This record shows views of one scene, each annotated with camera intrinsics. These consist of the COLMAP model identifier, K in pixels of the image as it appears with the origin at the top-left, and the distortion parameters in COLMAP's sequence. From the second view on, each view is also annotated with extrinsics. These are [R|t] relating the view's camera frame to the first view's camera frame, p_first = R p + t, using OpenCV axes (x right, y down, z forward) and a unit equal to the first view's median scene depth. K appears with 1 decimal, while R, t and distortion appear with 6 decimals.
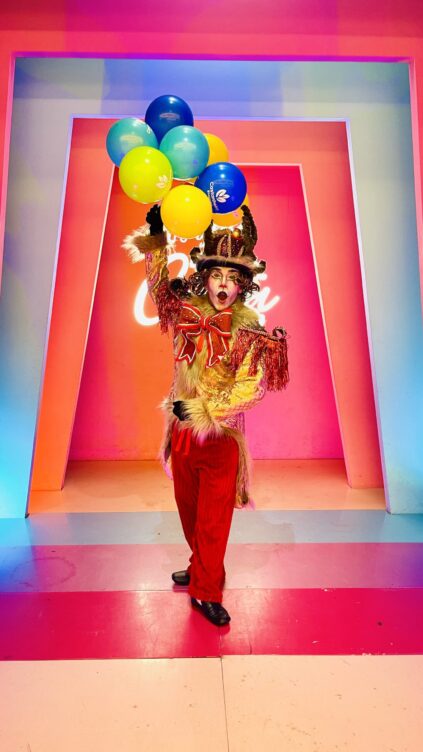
lens RADIAL K [[581.7, 0, 207.9], [0, 581.7, 366.6], [0, 0, 1]] dist [0.000265, -0.003215]
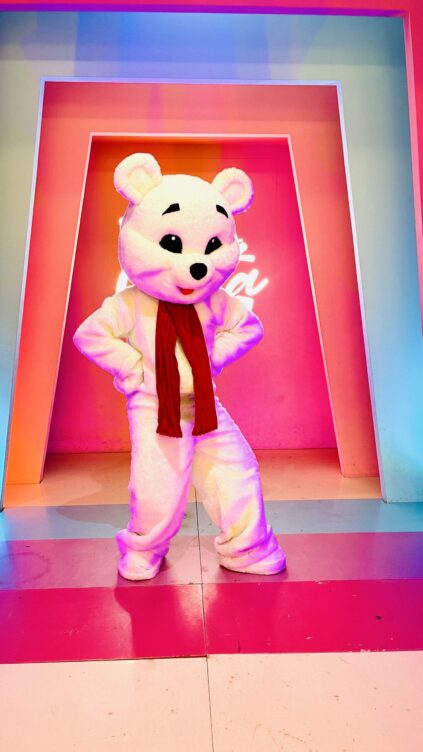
lens RADIAL K [[573.2, 0, 208.3], [0, 573.2, 375.5], [0, 0, 1]] dist [0.002792, -0.006029]
pose [[0.999832, -0.010662, 0.014910, 0.012177], [0.010502, 0.999886, 0.010810, 0.035347], [-0.015024, -0.010651, 0.999830, 0.076377]]
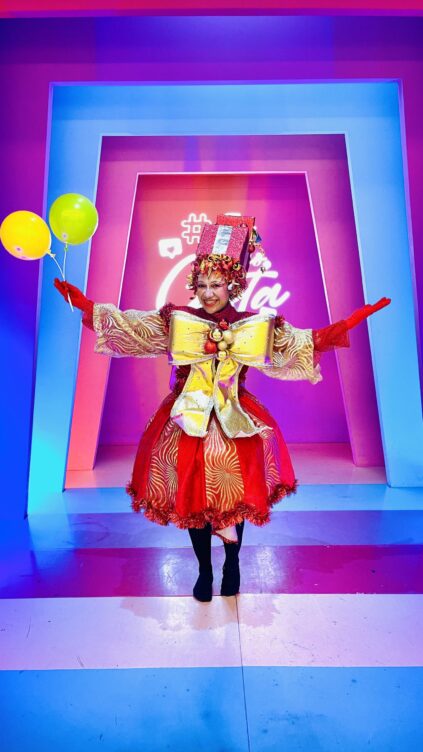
lens RADIAL K [[584.8, 0, 211.5], [0, 584.8, 376.0], [0, 0, 1]] dist [-0.034711, -0.000780]
pose [[0.999551, -0.011066, -0.027837, 0.008312], [0.011266, 0.999912, 0.007038, 0.033880], [0.027757, -0.007349, 0.999588, -0.127066]]
